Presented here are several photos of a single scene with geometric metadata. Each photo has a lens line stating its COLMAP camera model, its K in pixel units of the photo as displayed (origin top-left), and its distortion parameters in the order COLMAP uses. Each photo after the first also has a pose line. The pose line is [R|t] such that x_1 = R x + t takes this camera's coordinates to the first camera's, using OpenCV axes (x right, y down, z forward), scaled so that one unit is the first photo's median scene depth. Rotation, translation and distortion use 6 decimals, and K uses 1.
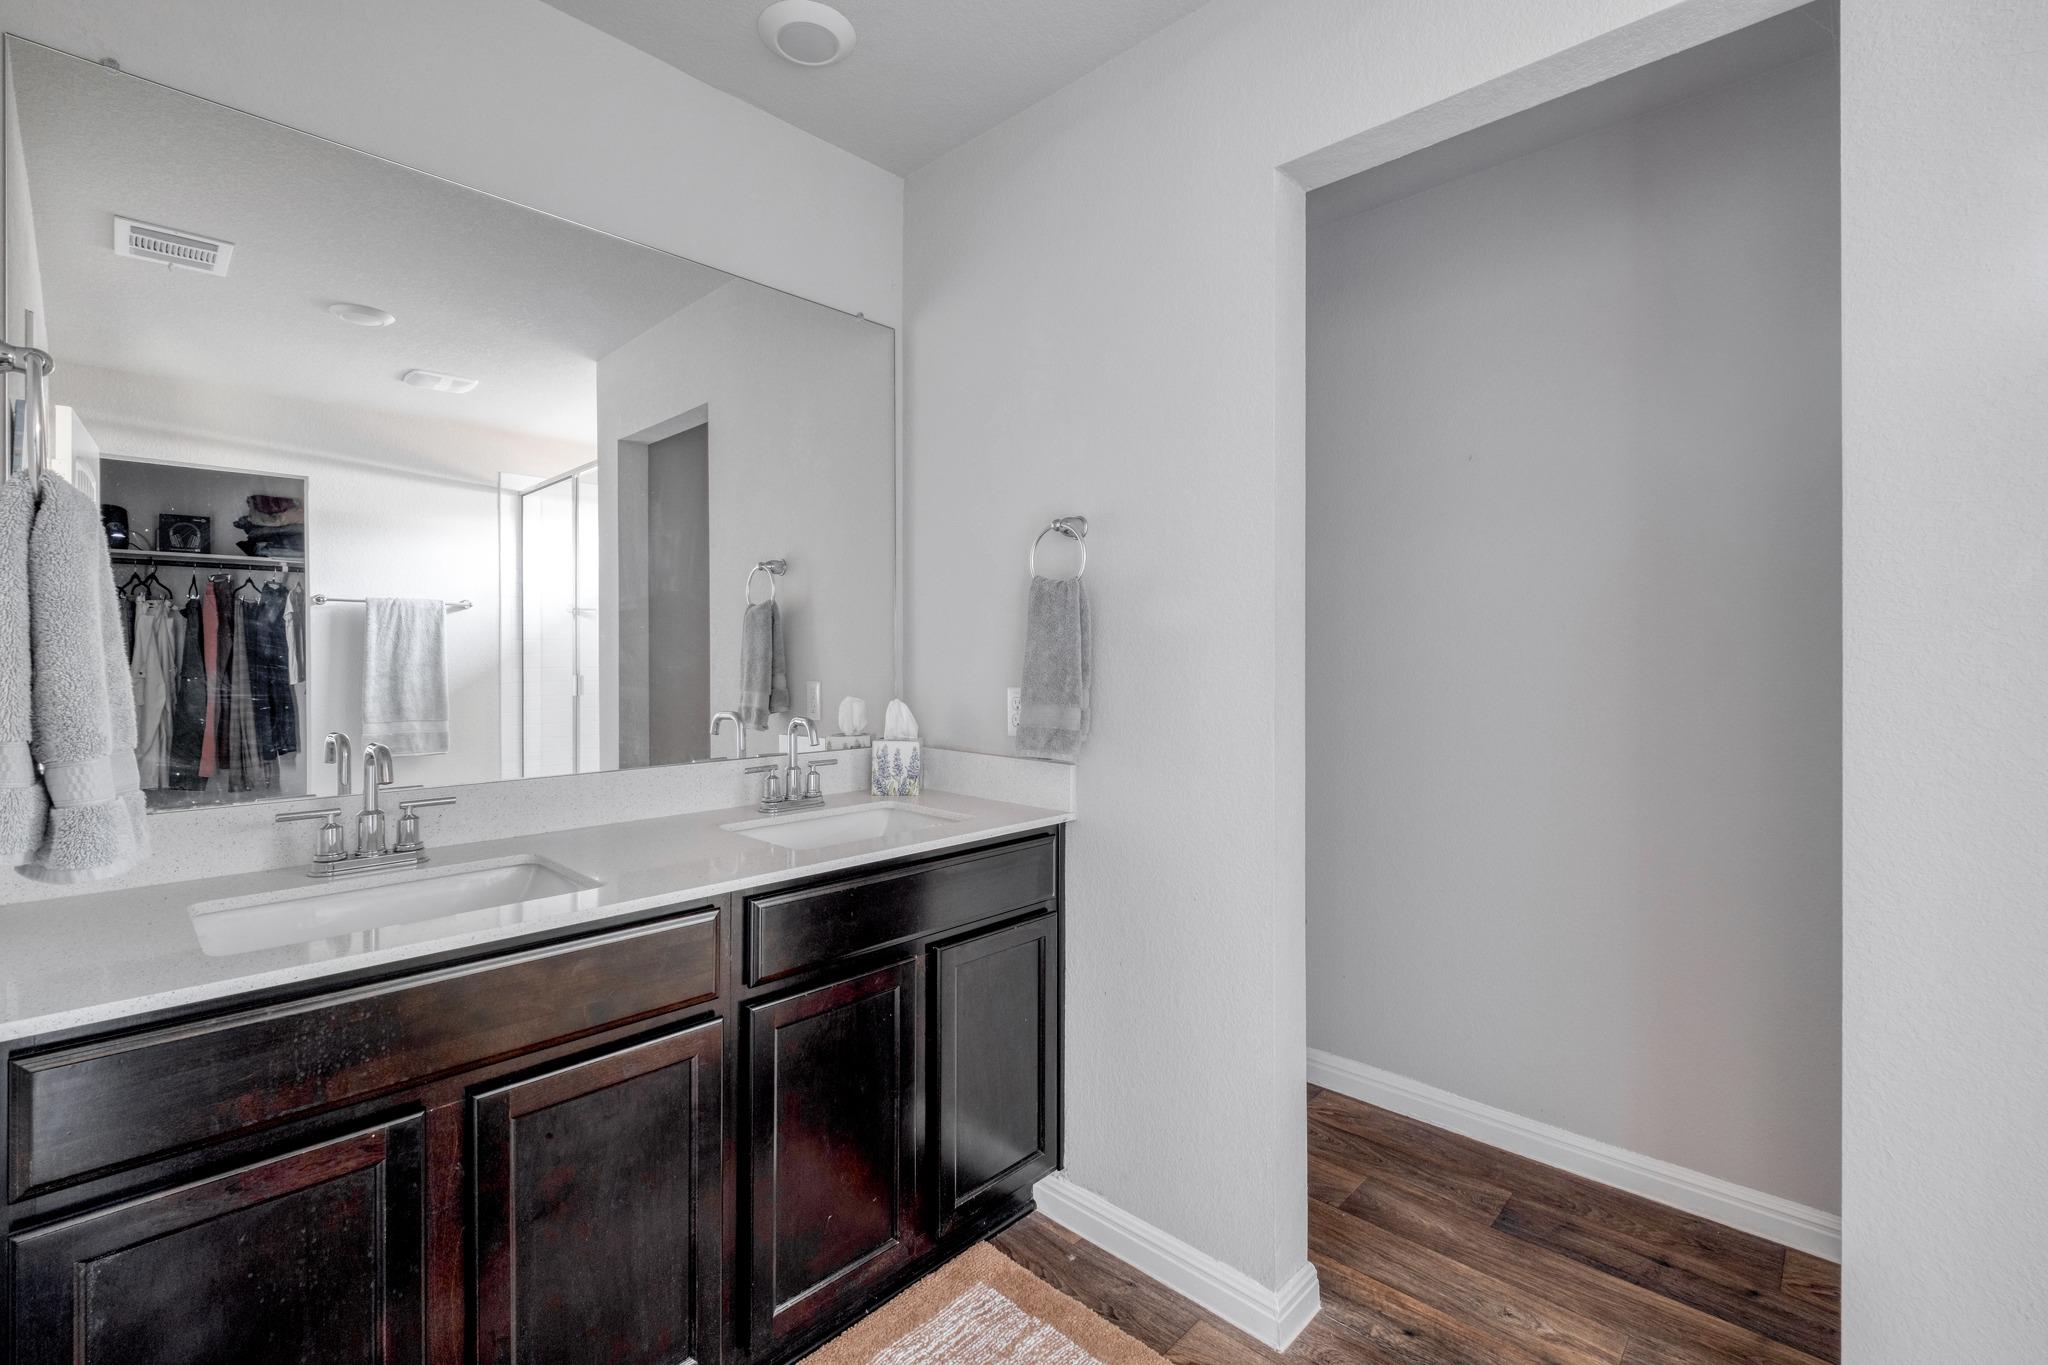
lens RADIAL K [[889.1, 0, 1019.6], [0, 889.1, 665.0], [0, 0, 1]] dist [0.002378, -0.001557]
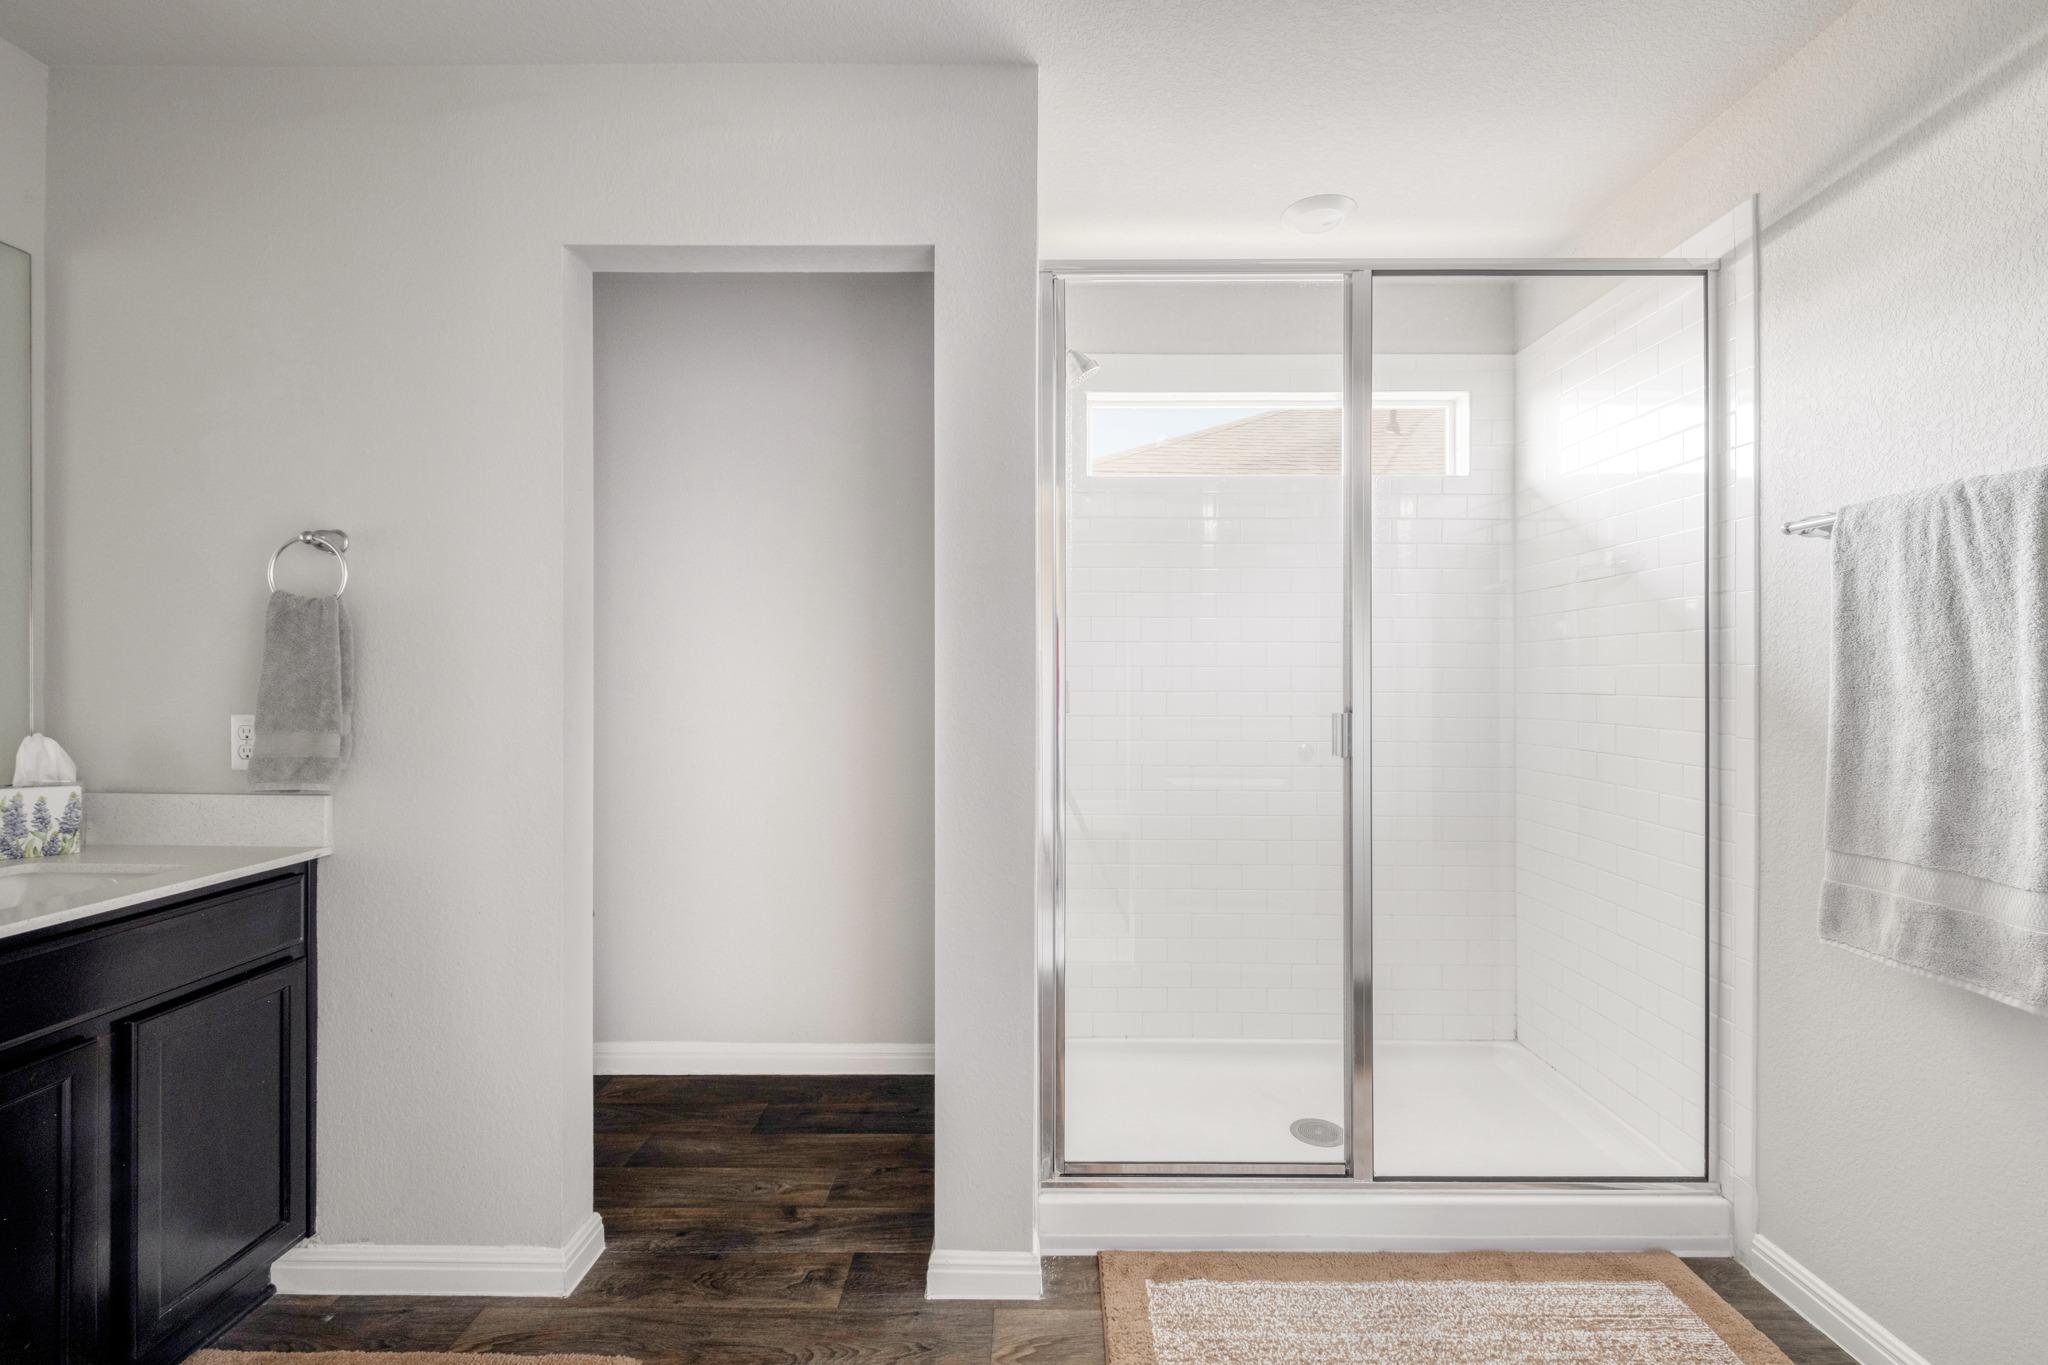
lens RADIAL K [[889.1, 0, 1028.0], [0, 889.1, 671.0], [0, 0, 1]] dist [0.002378, -0.001557]
pose [[0.729598, 0.002861, 0.683871, -0.044400], [0.004441, 0.999950, -0.008921, -0.006833], [-0.683862, 0.009546, 0.729549, -0.189728]]
